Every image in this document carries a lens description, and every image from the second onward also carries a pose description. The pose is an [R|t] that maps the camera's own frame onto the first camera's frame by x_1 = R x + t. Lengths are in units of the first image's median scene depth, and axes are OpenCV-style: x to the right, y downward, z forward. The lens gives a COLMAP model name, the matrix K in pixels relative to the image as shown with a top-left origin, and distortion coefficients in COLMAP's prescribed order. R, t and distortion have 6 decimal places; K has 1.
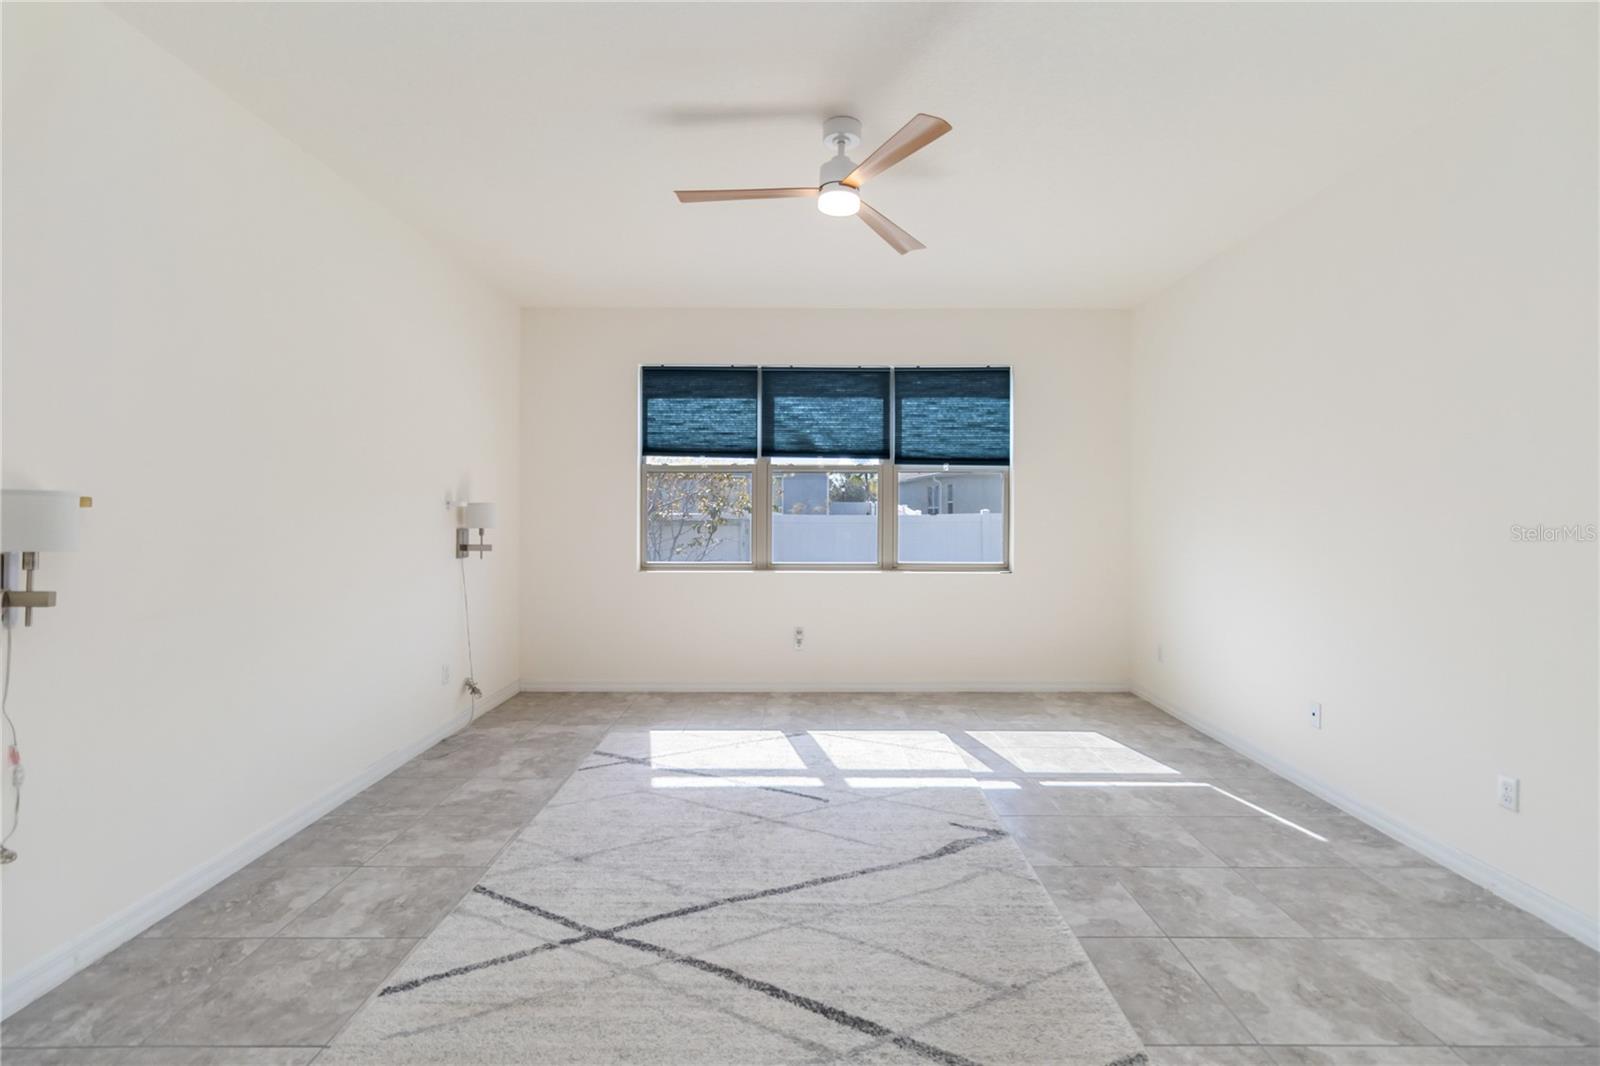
lens RADIAL K [[750.6, 0, 801.4], [0, 750.6, 498.4], [0, 0, 1]] dist [-0.002341, 0.000442]
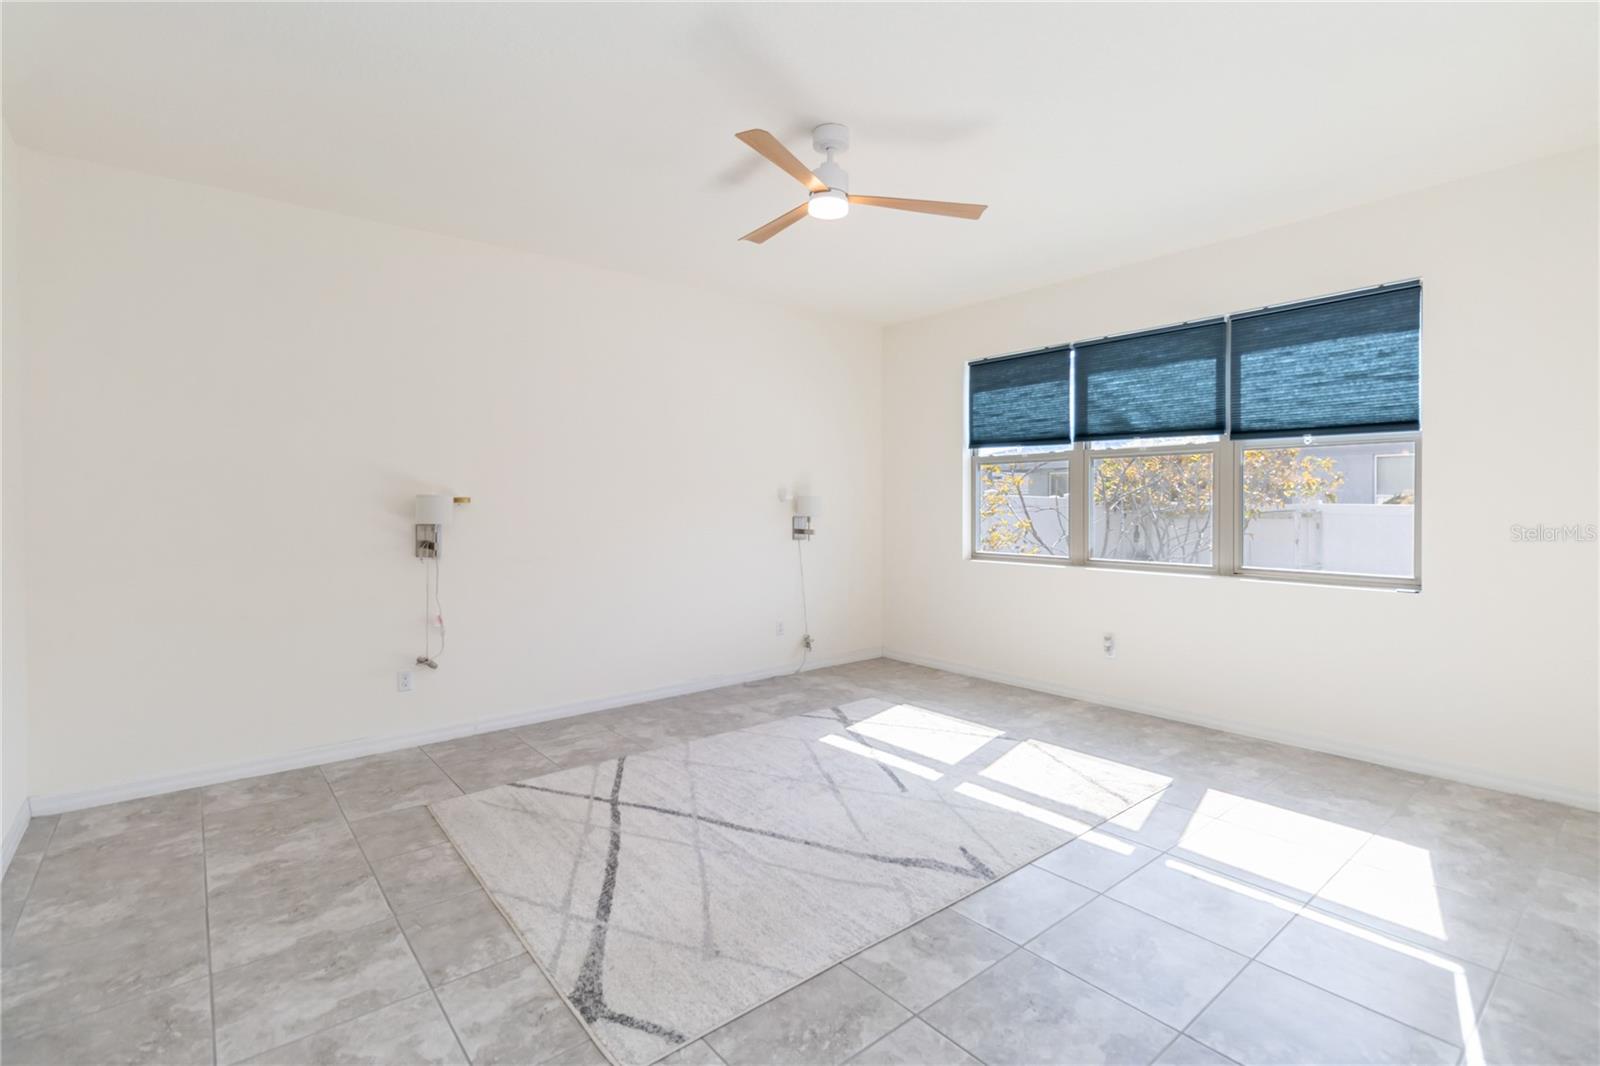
lens RADIAL K [[750.6, 0, 801.4], [0, 750.6, 498.4], [0, 0, 1]] dist [-0.002341, 0.000442]
pose [[0.631655, -0.008783, -0.775200, 0.444417], [0.018778, 0.999816, 0.003973, 0.003228], [0.775022, -0.017066, 0.631704, 0.162692]]
